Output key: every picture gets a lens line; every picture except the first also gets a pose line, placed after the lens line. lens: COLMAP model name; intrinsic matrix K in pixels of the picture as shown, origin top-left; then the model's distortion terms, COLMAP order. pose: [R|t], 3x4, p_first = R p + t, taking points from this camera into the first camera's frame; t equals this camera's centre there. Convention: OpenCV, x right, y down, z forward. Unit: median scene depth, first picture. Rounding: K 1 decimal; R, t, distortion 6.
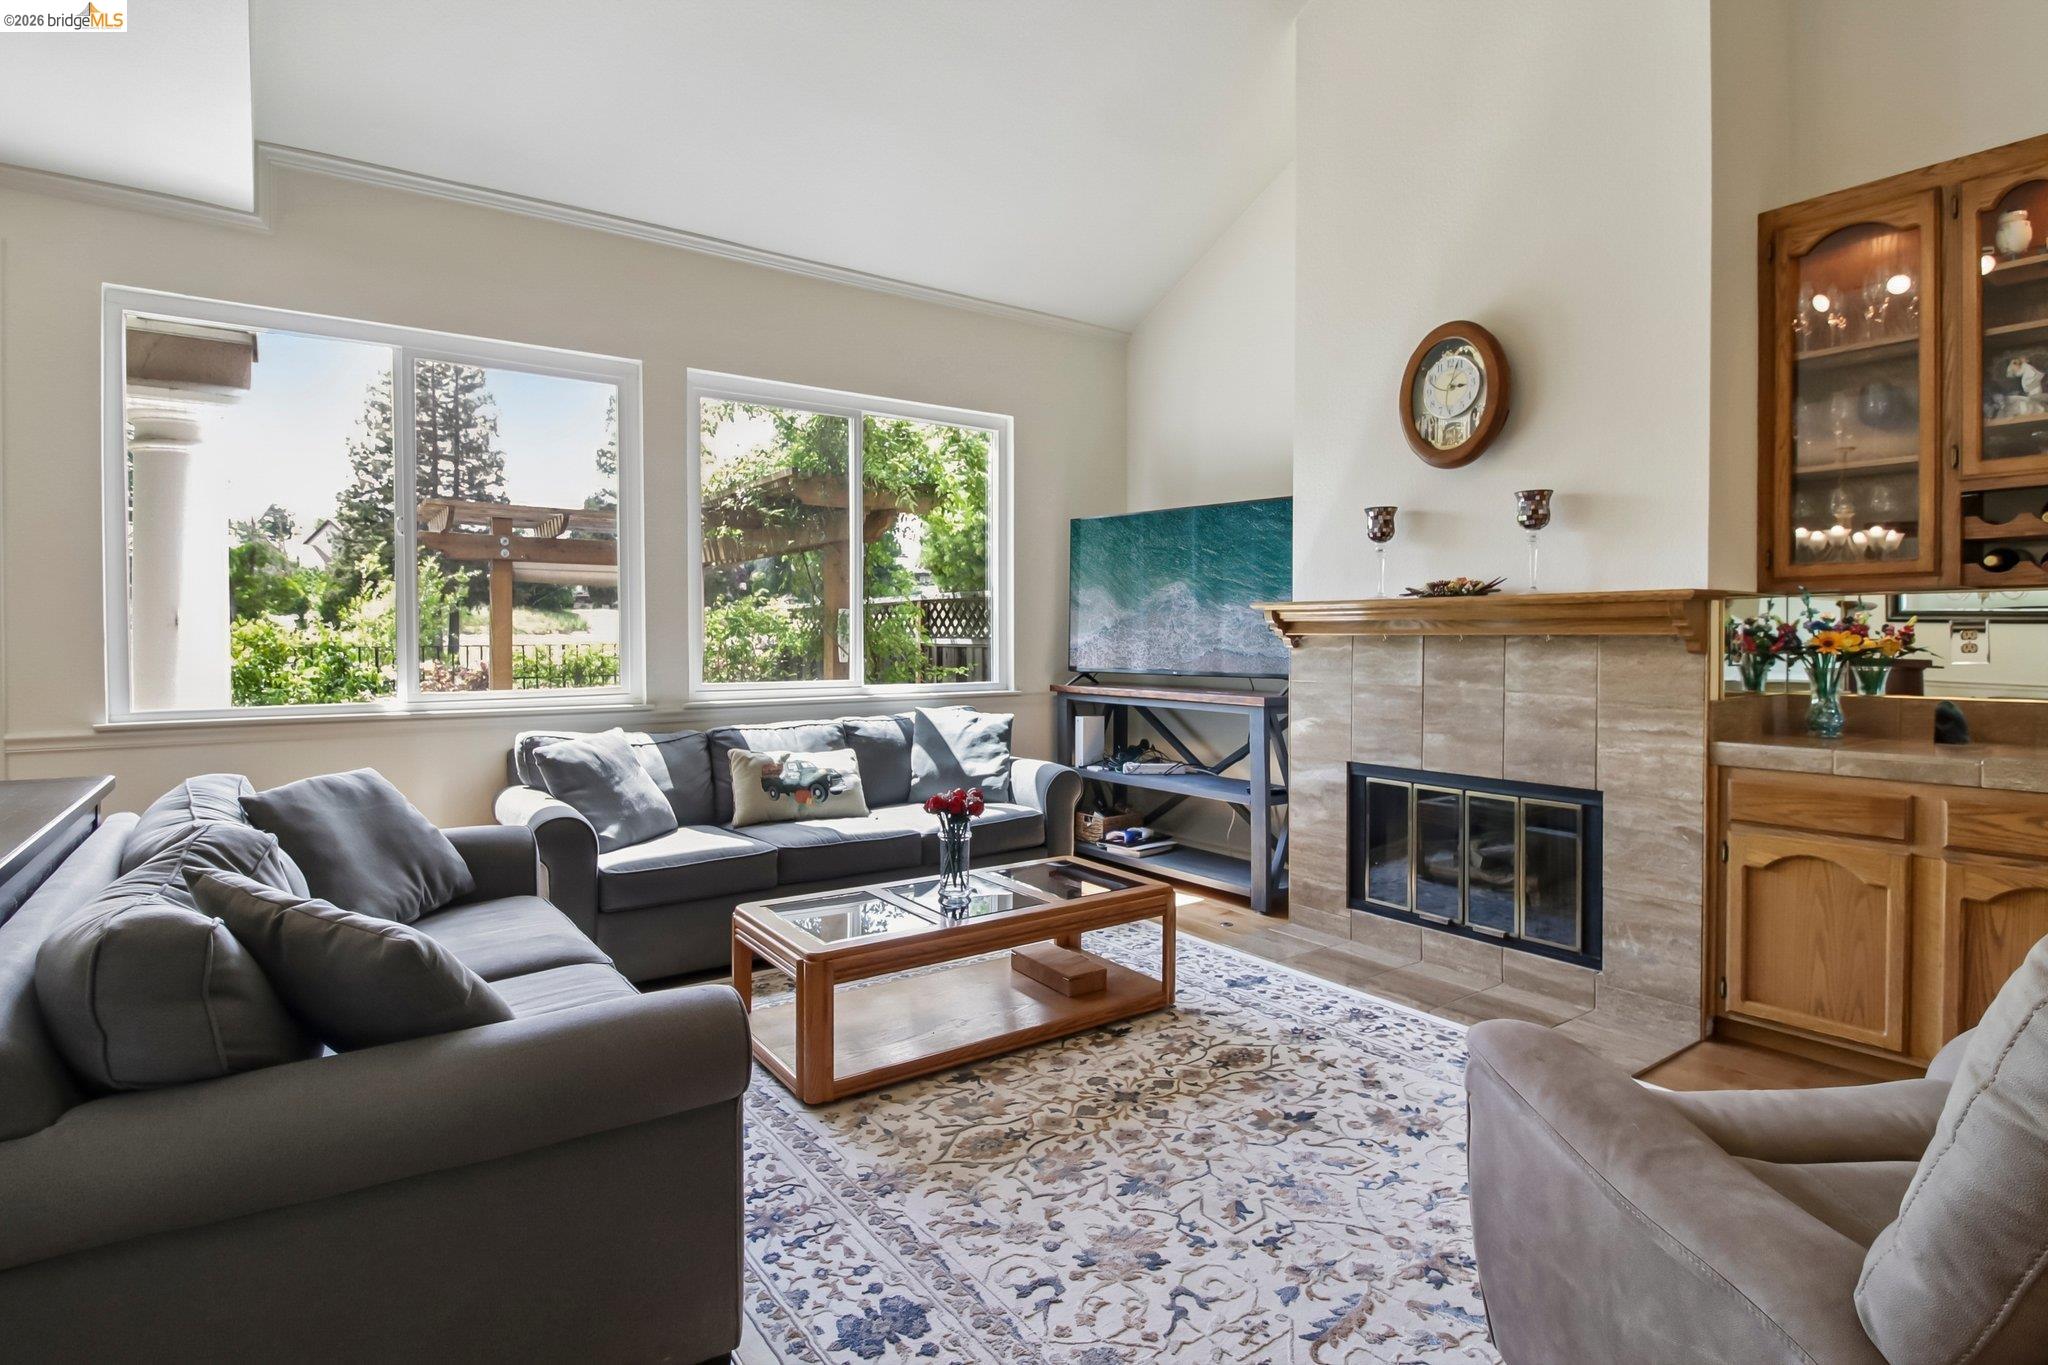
lens RADIAL K [[1026.7, 0, 1020.3], [0, 1026.7, 648.6], [0, 0, 1]] dist [0.012301, -0.019894]
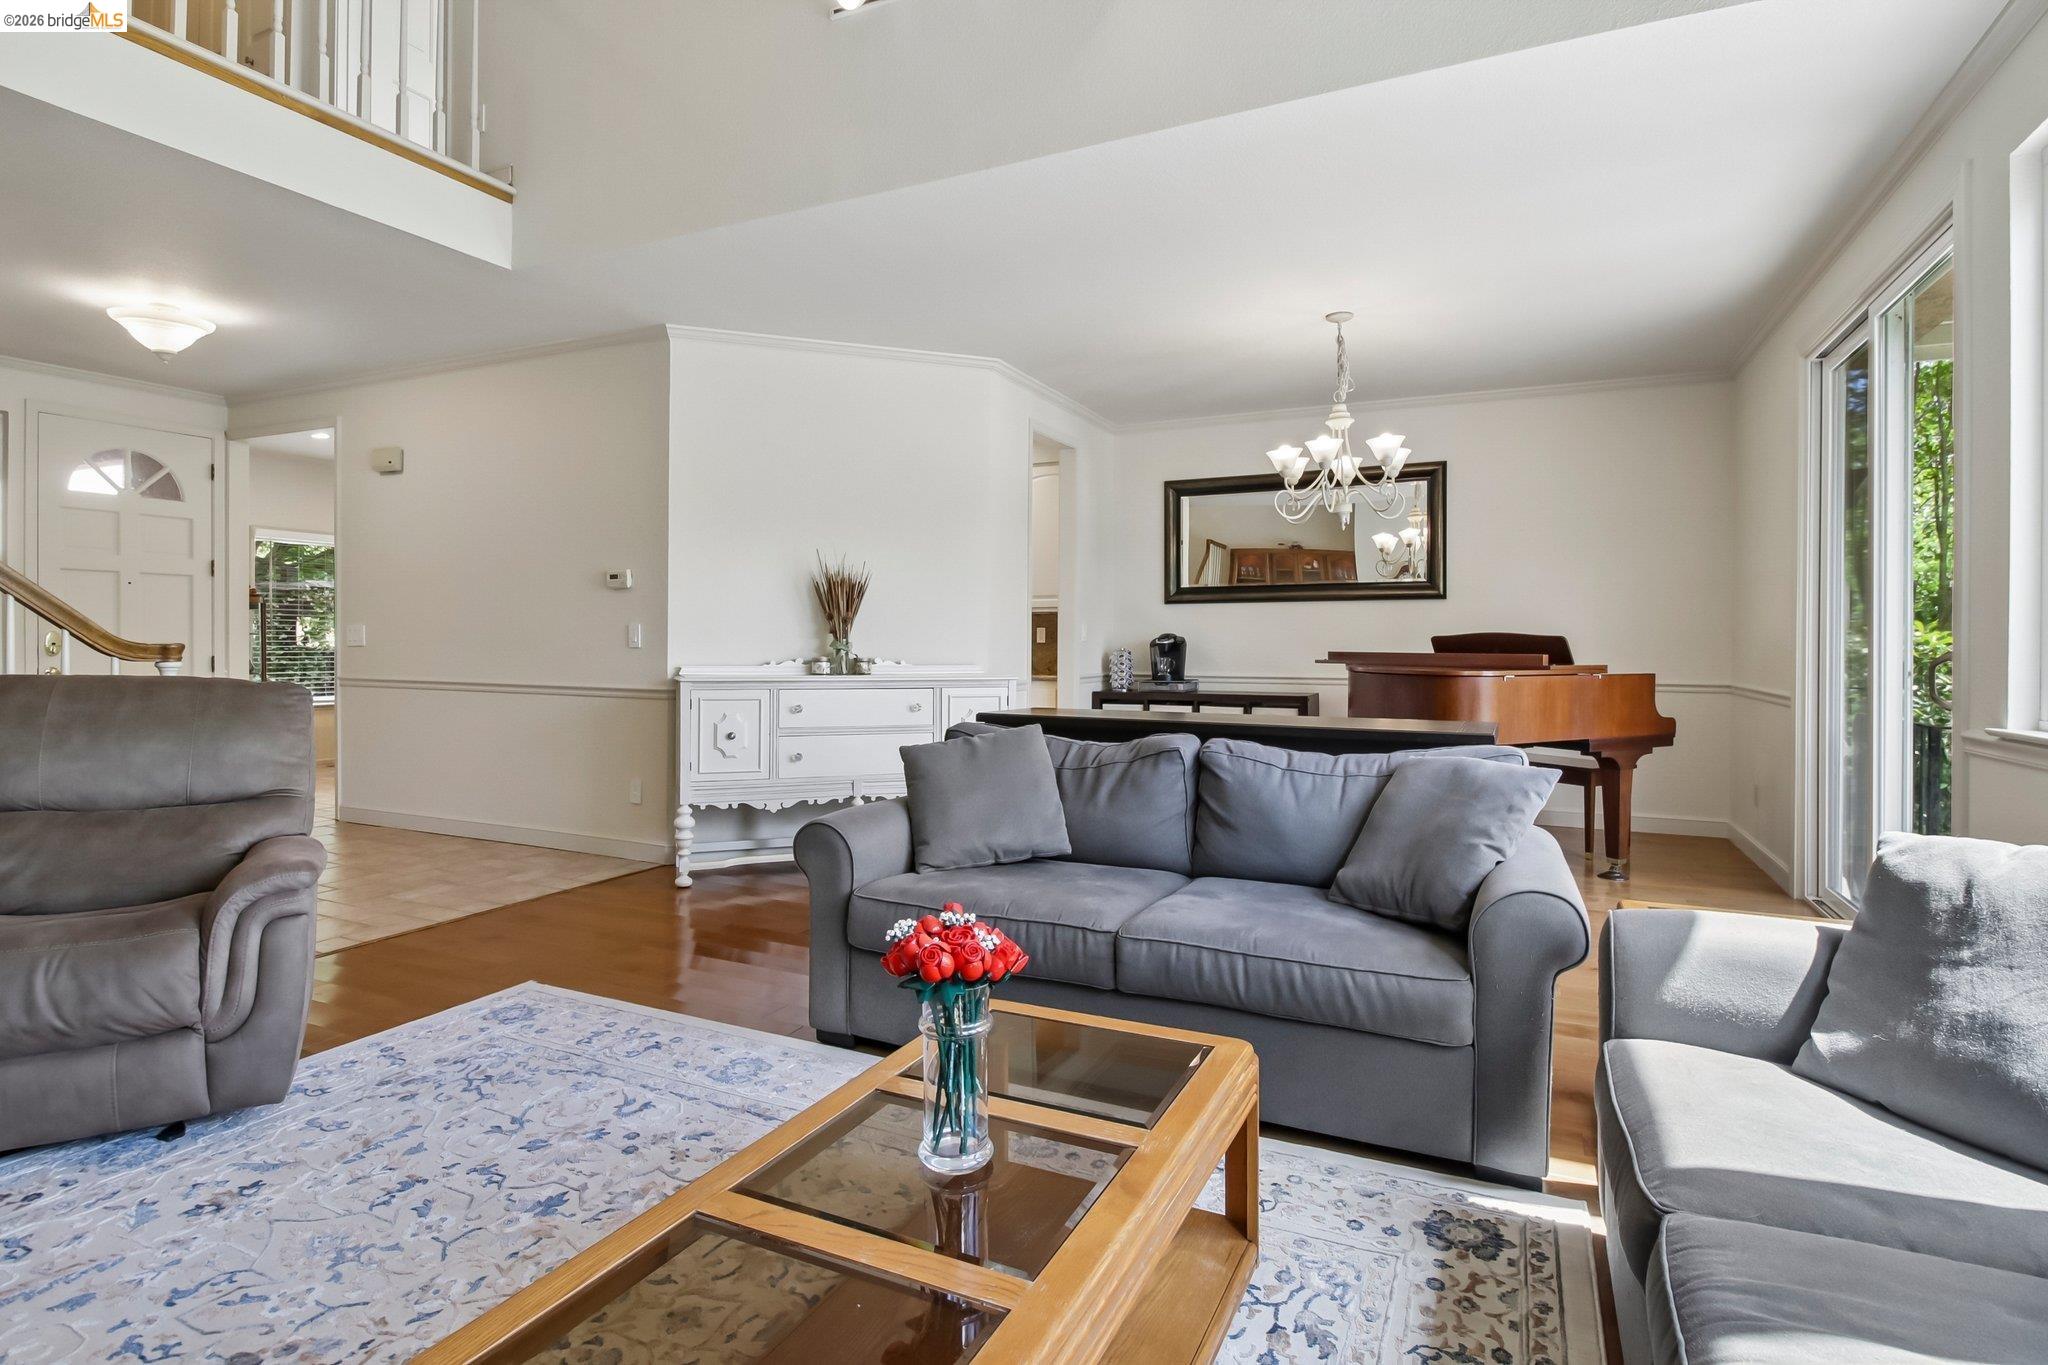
lens RADIAL K [[1026.7, 0, 1020.3], [0, 1026.7, 648.6], [0, 0, 1]] dist [0.012301, -0.019894]
pose [[-0.877738, -0.001300, -0.479139, 0.190018], [-0.010030, 0.999827, 0.015660, 0.015782], [0.479036, 0.018551, -0.877599, 2.103781]]
